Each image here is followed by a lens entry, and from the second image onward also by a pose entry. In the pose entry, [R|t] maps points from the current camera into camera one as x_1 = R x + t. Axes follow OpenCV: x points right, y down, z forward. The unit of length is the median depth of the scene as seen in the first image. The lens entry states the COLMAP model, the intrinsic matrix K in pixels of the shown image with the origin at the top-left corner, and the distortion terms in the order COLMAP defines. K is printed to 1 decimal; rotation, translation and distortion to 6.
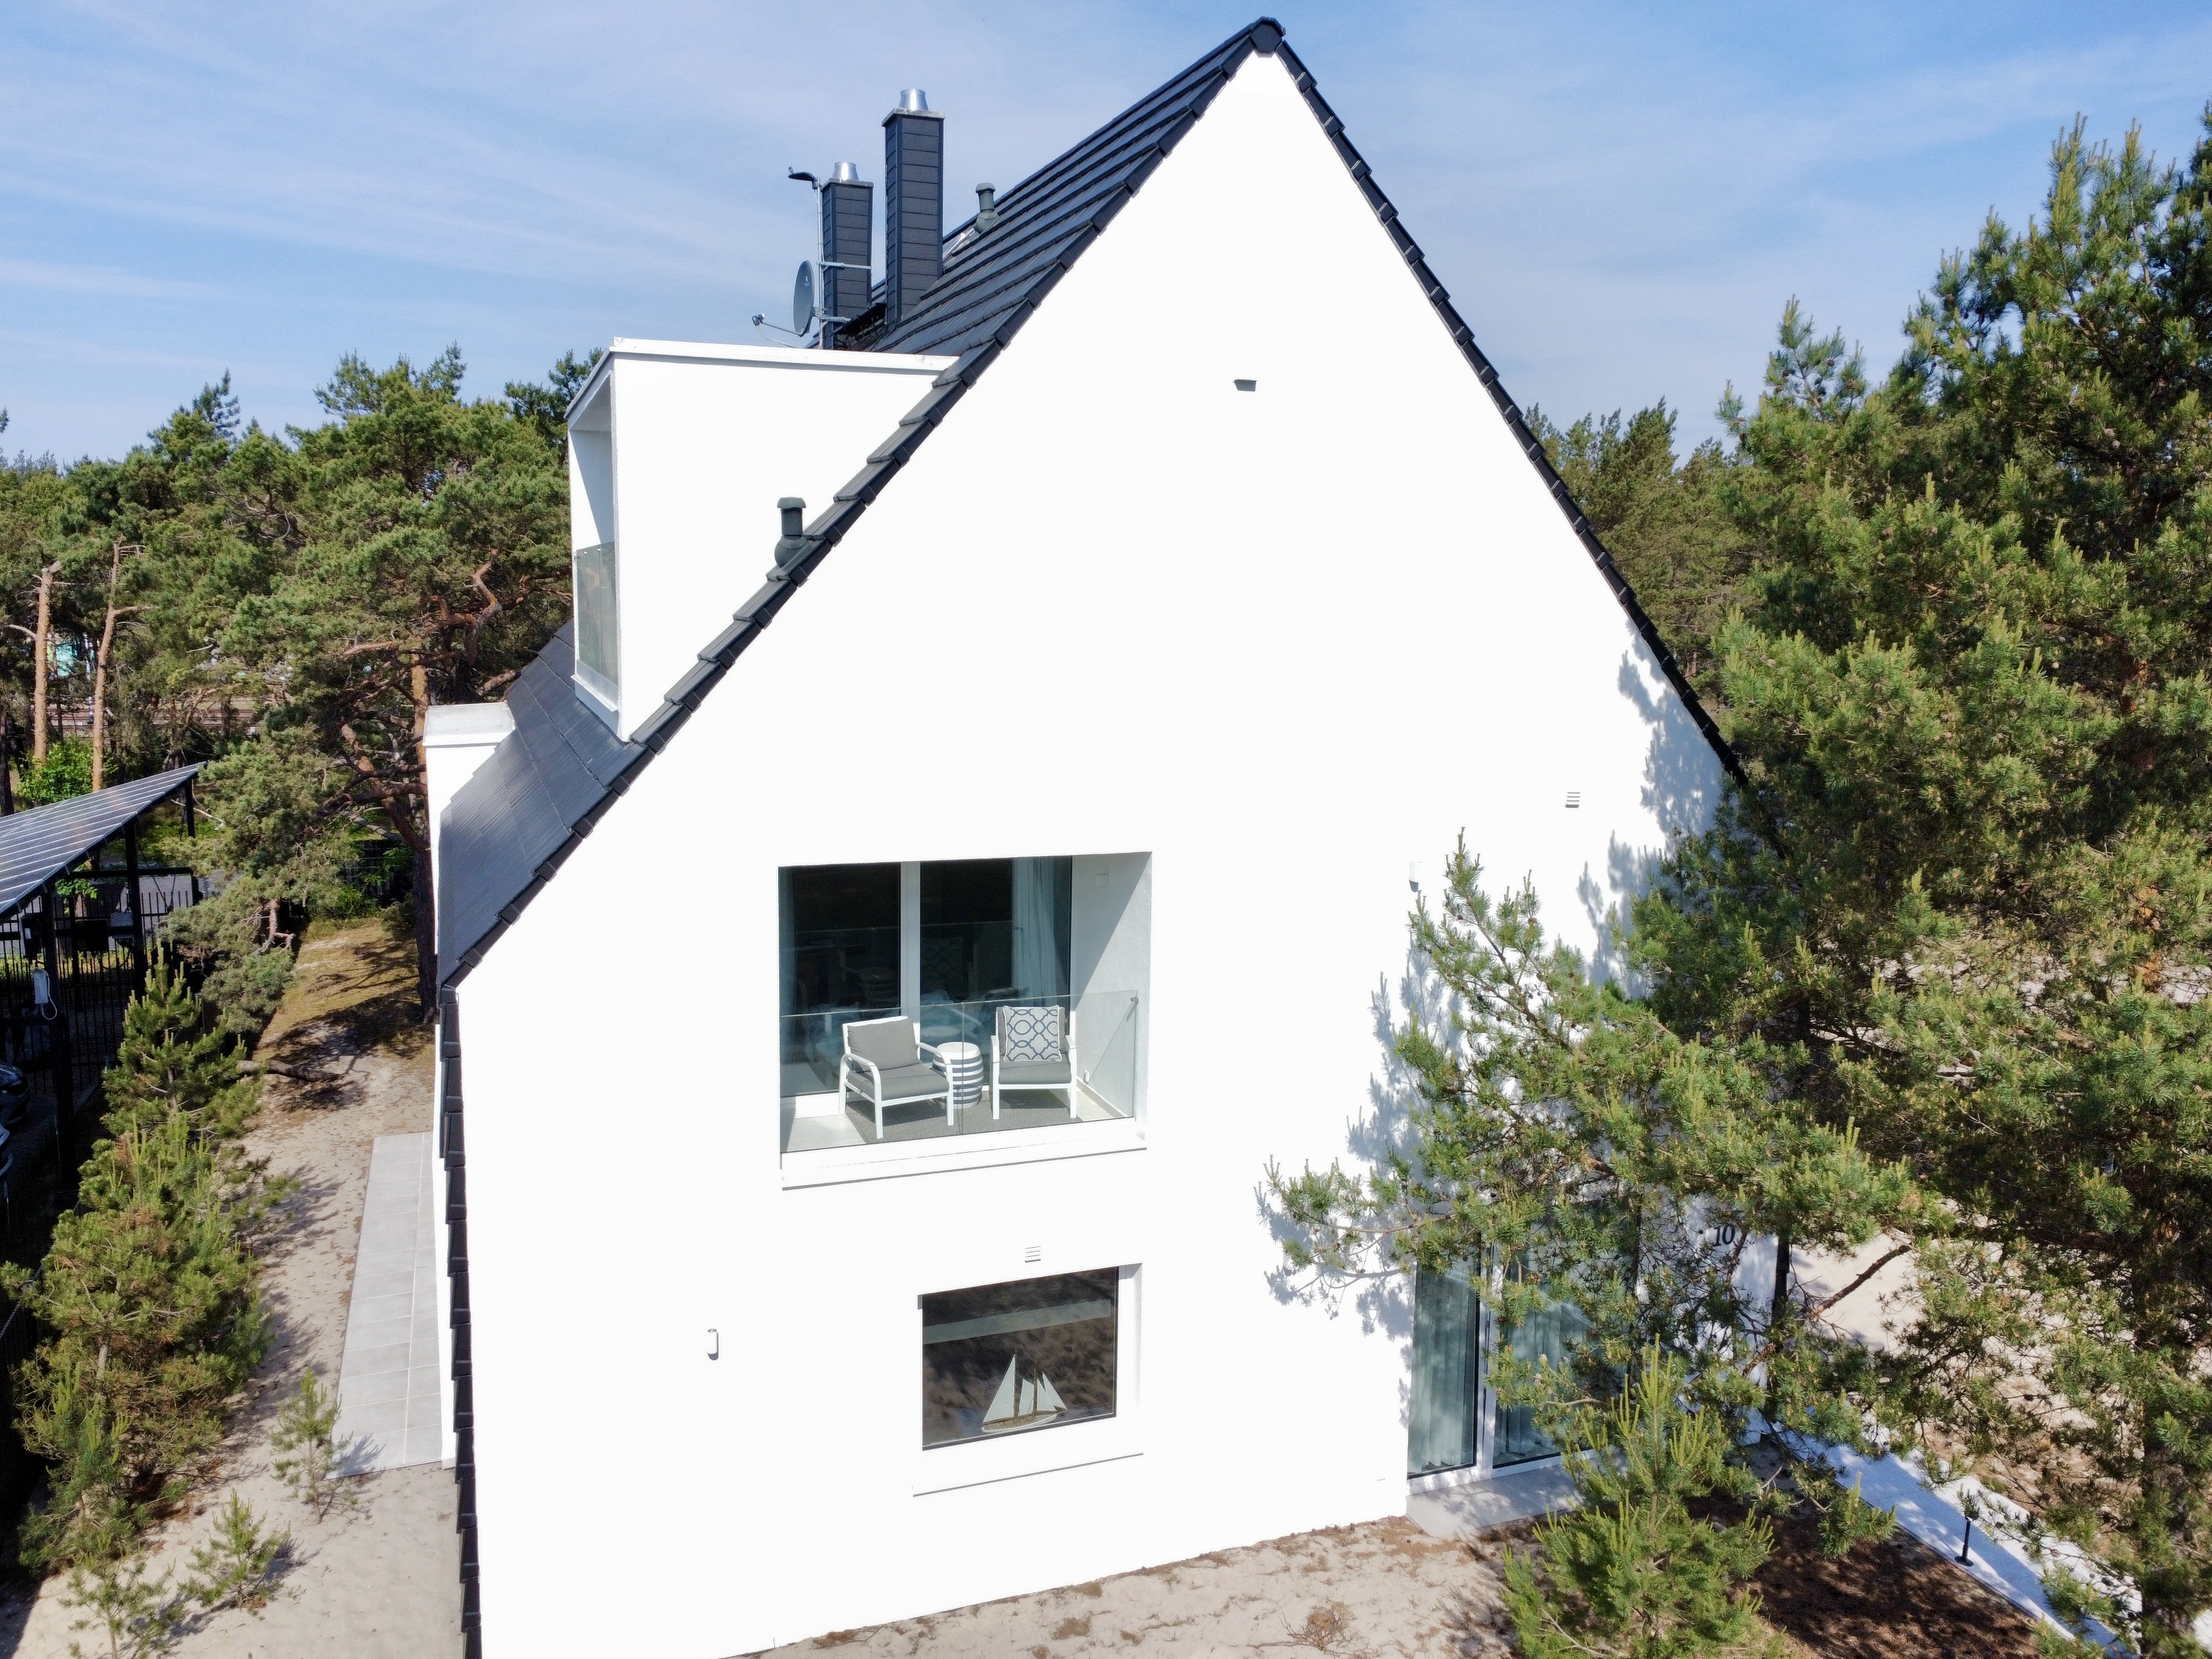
lens RADIAL K [[1648.9, 0, 1083.8], [0, 1648.9, 835.5], [0, 0, 1]] dist [0.008927, 0.004598]
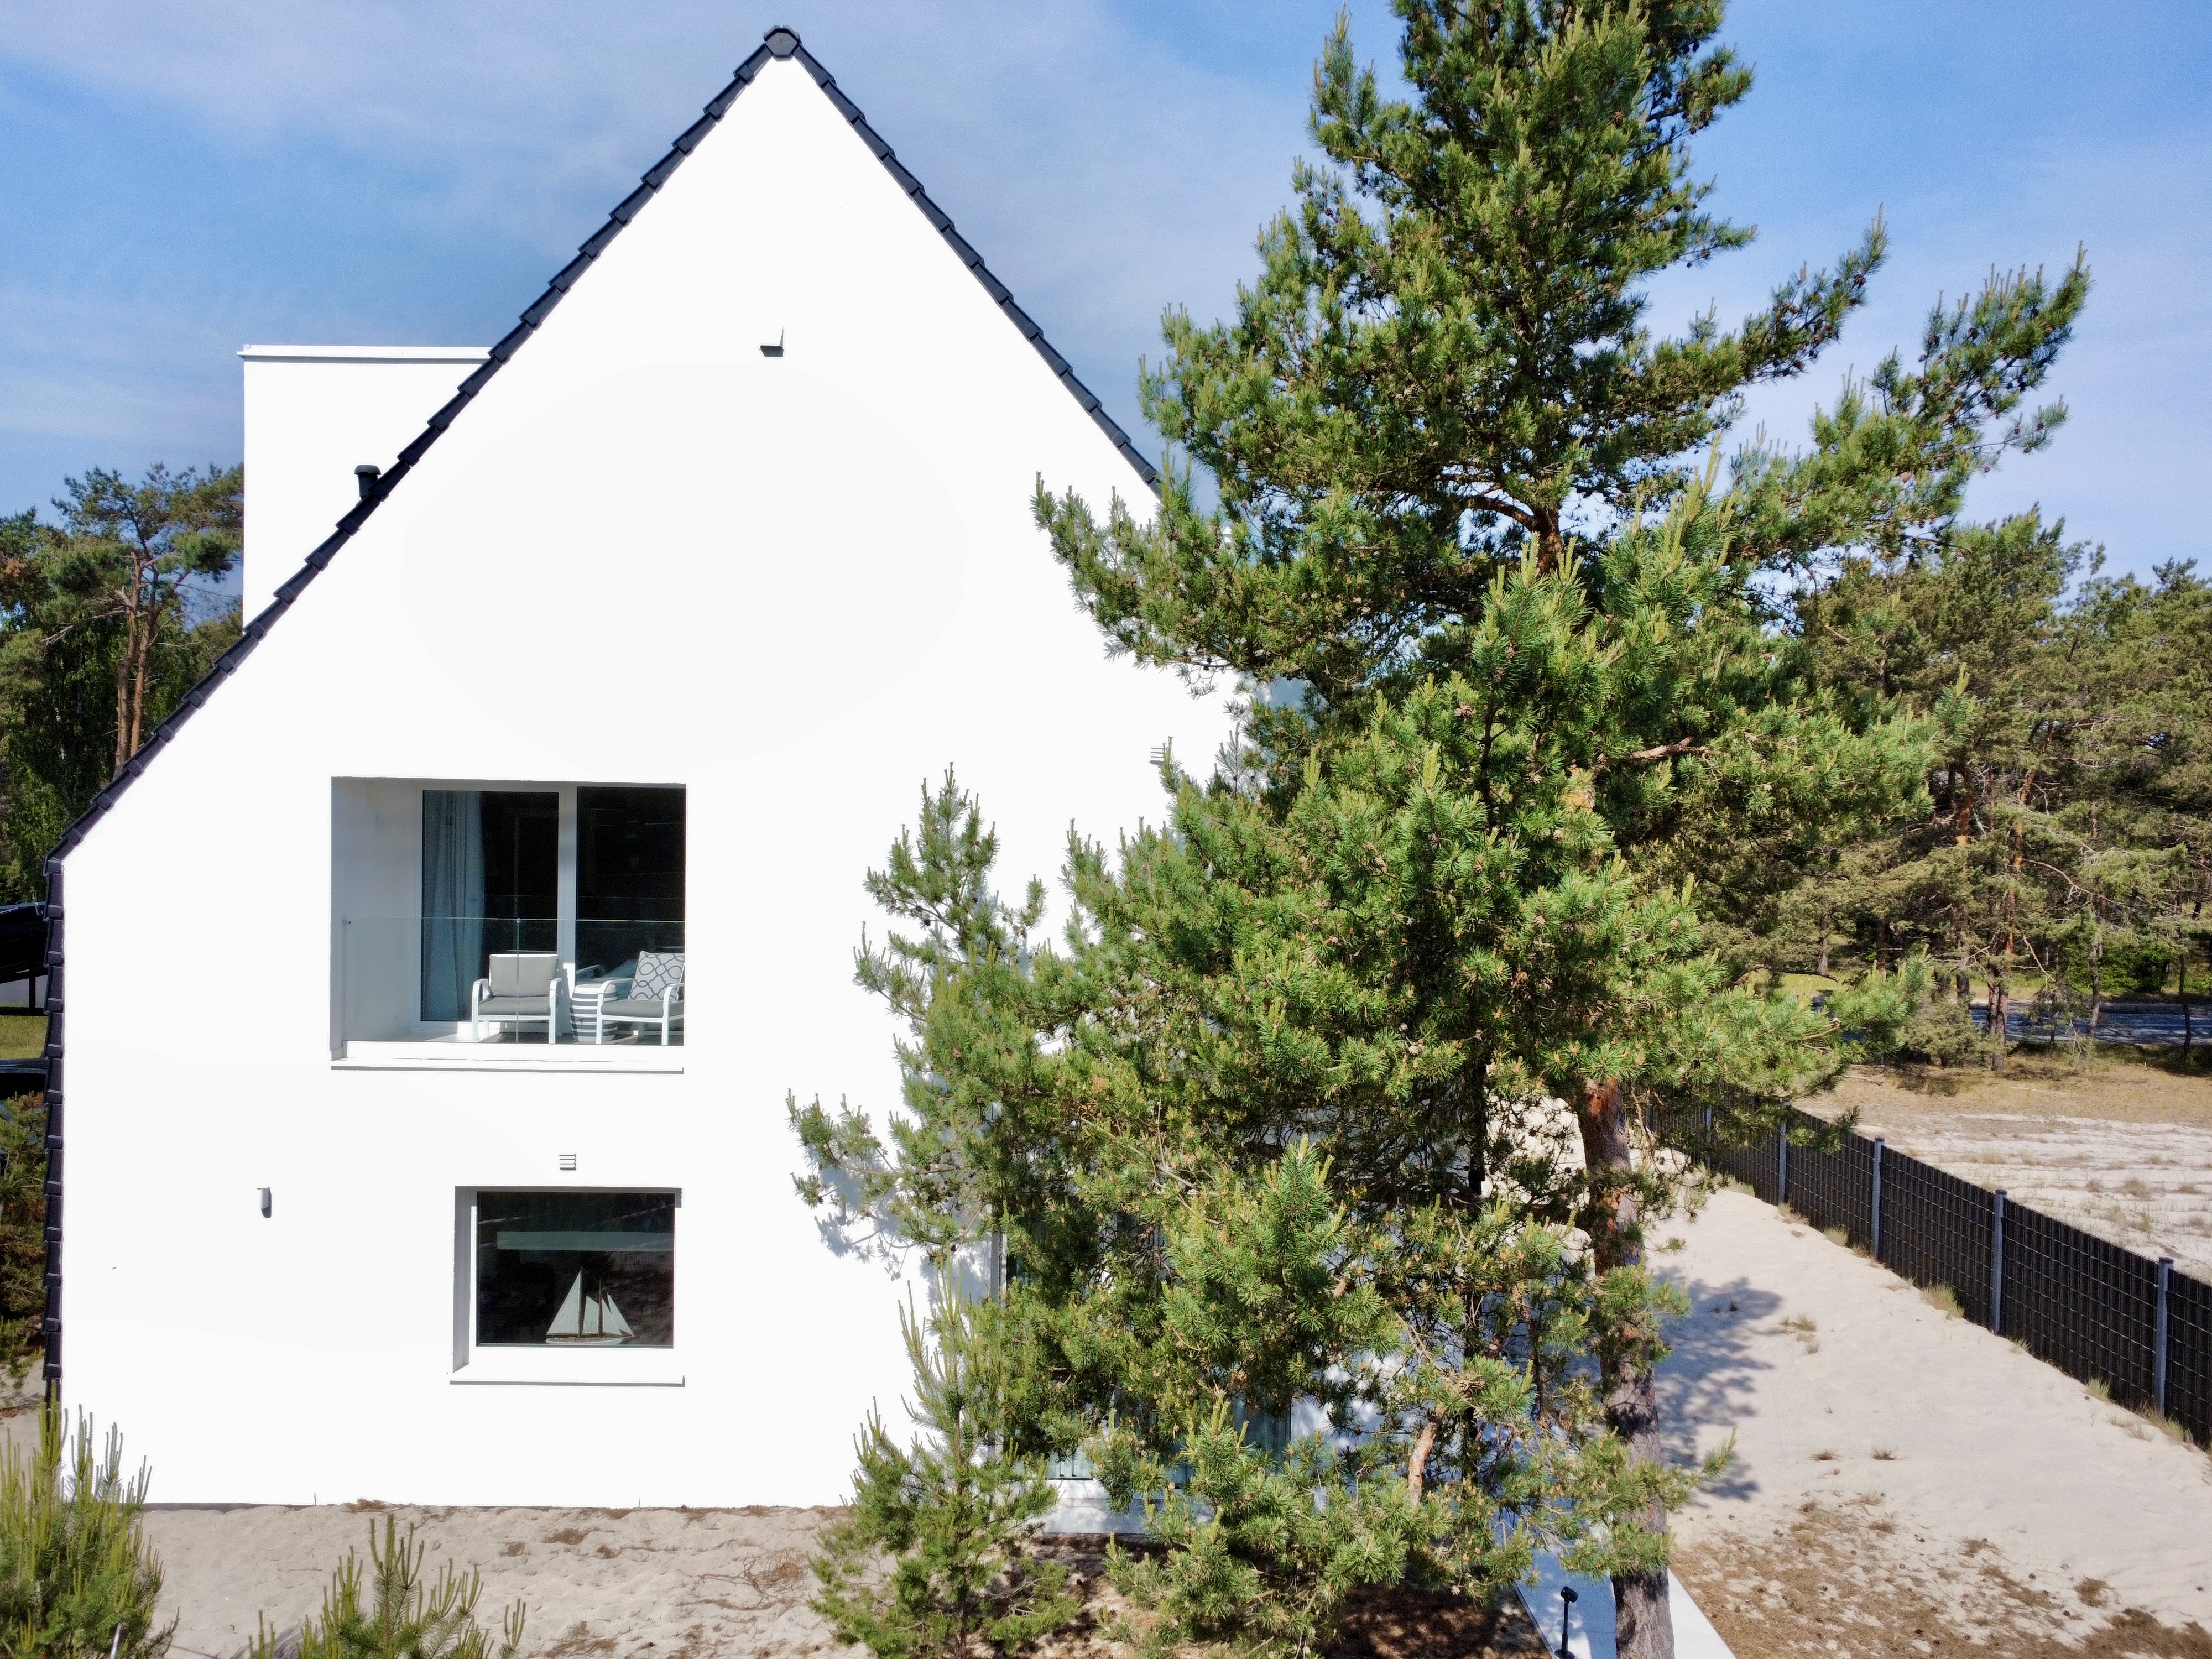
lens RADIAL K [[1648.9, 0, 1083.8], [0, 1648.9, 835.5], [0, 0, 1]] dist [0.008927, 0.004598]
pose [[0.937453, 0.008870, -0.347998, 0.624492], [-0.053405, 0.991506, -0.118594, 0.148416], [0.343990, 0.129761, 0.929964, 0.097829]]
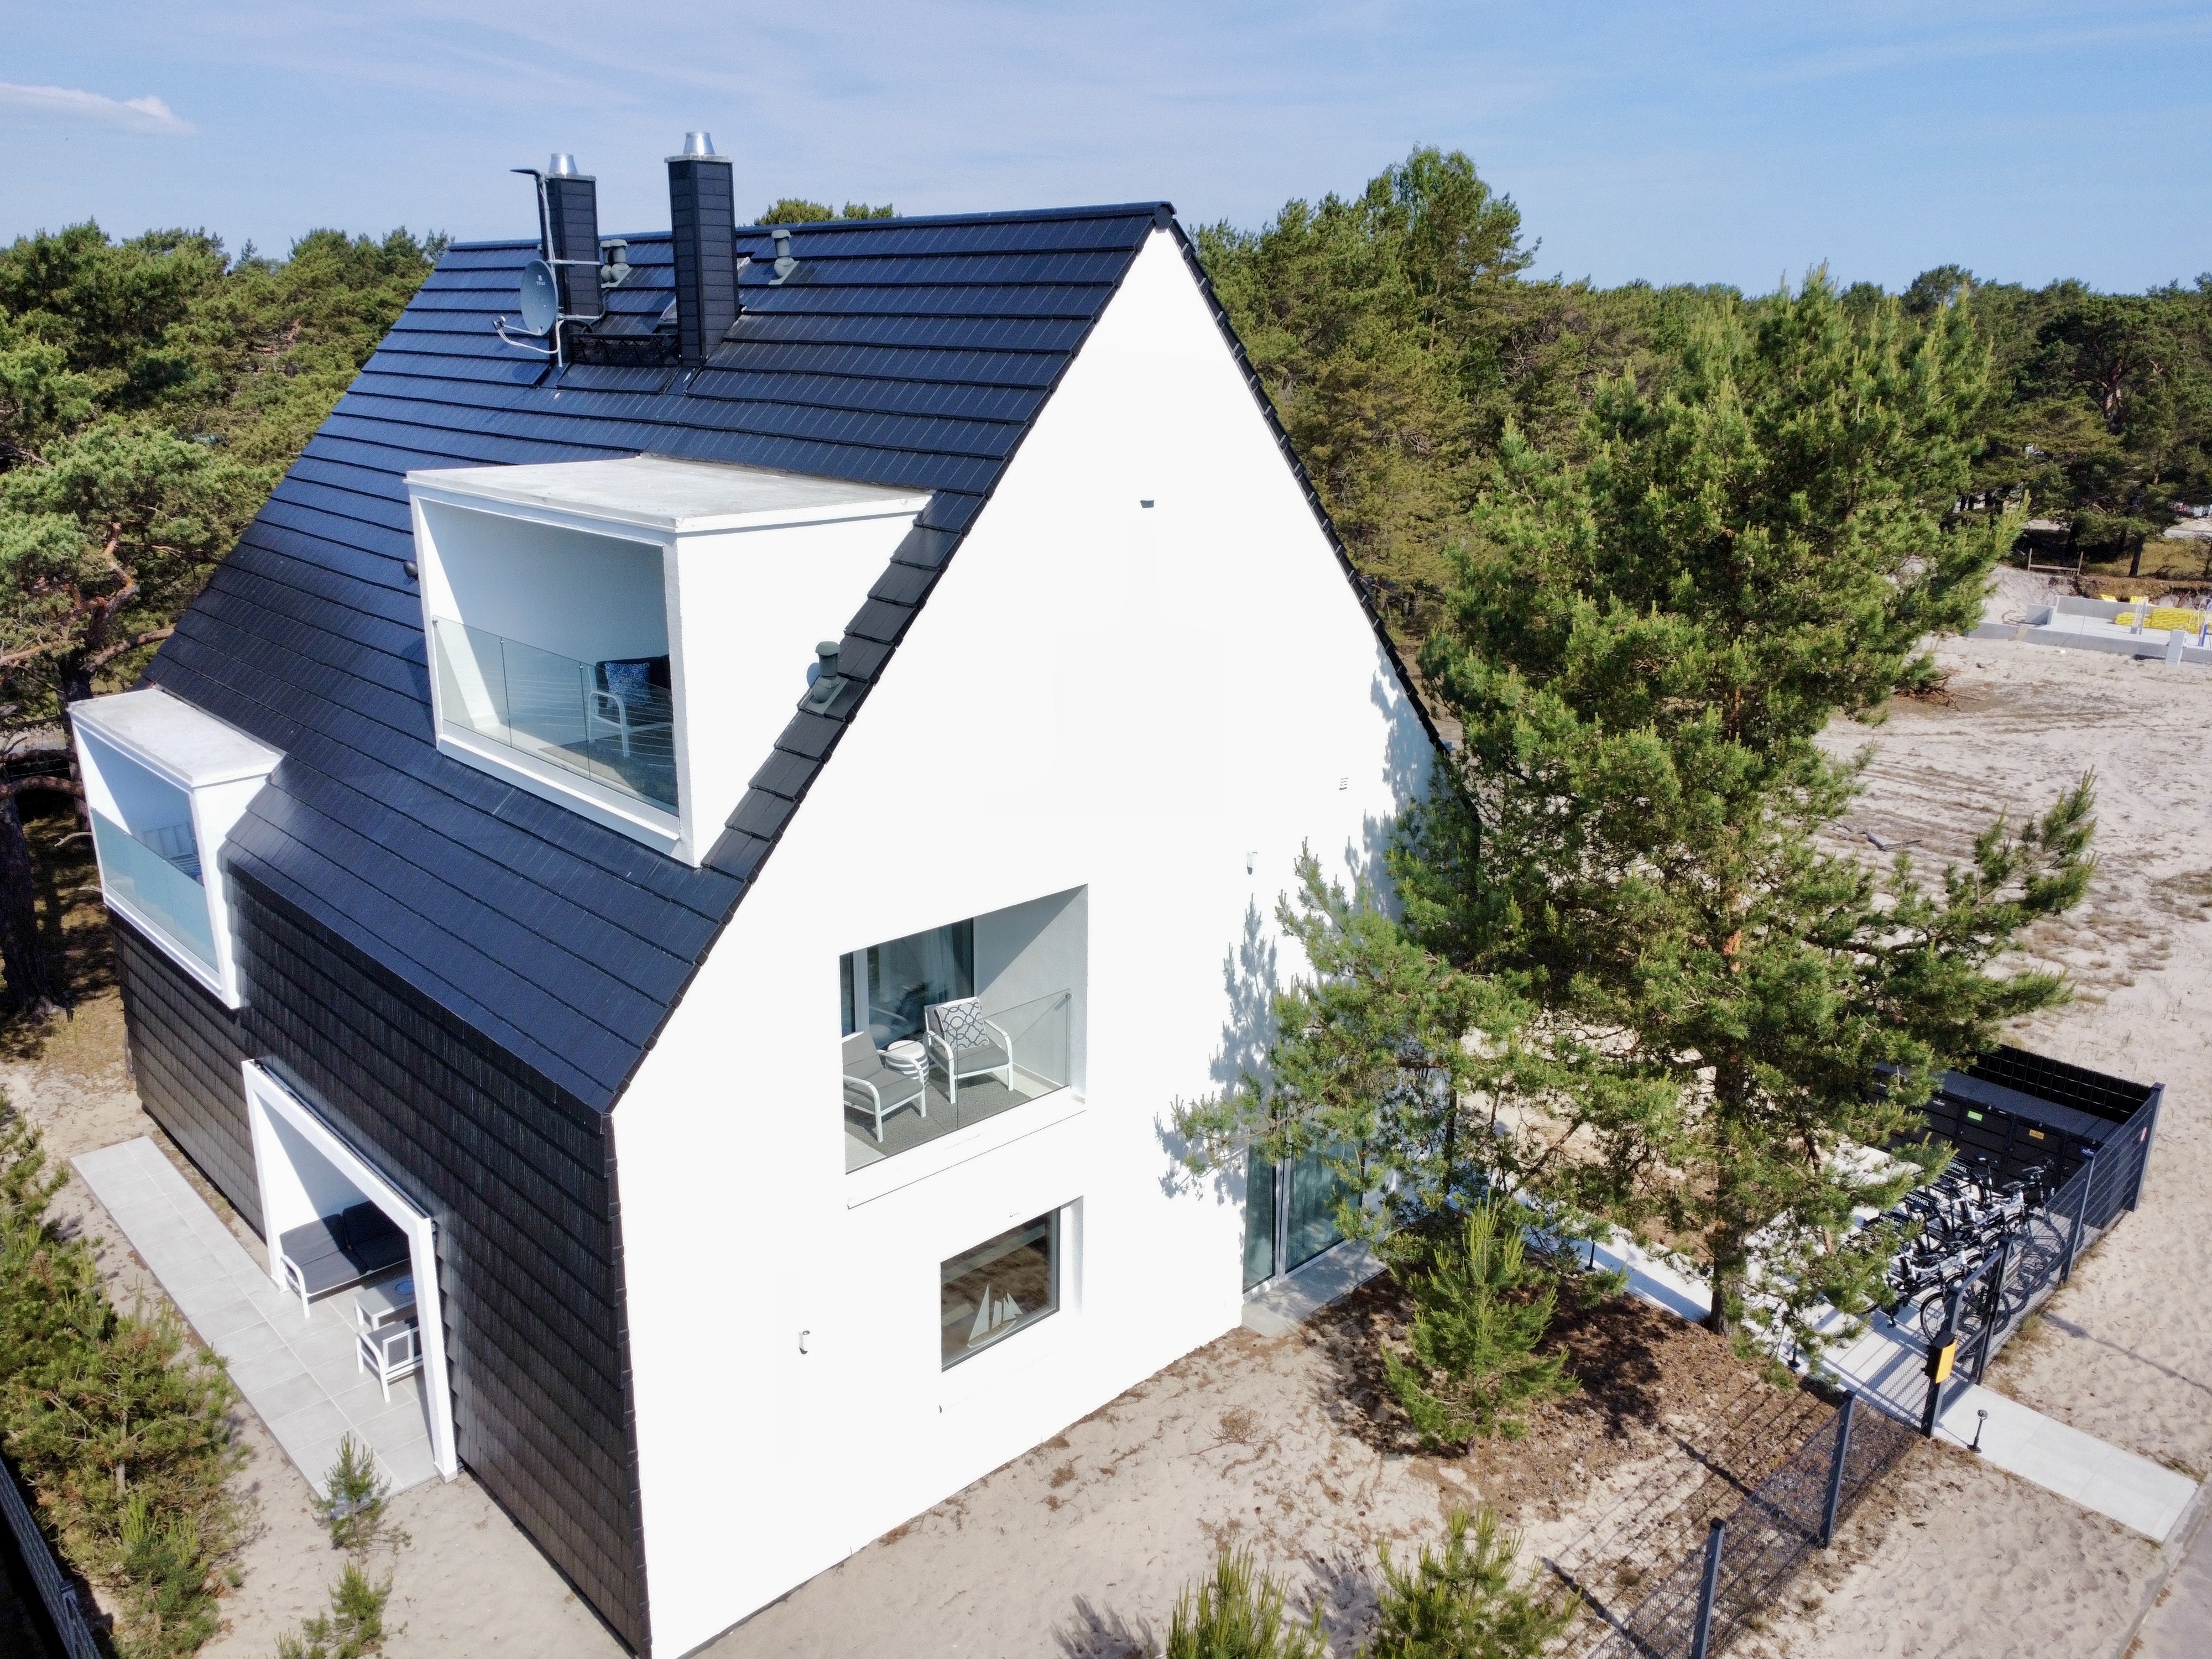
lens RADIAL K [[1614.8, 0, 1086.4], [0, 1614.8, 845.0], [0, 0, 1]] dist [0.019896, -0.001233]
pose [[0.923494, -0.118270, 0.364927, -0.382289], [0.059319, 0.983872, 0.168750, -0.214546], [-0.379000, -0.134193, 0.915615, -0.102456]]
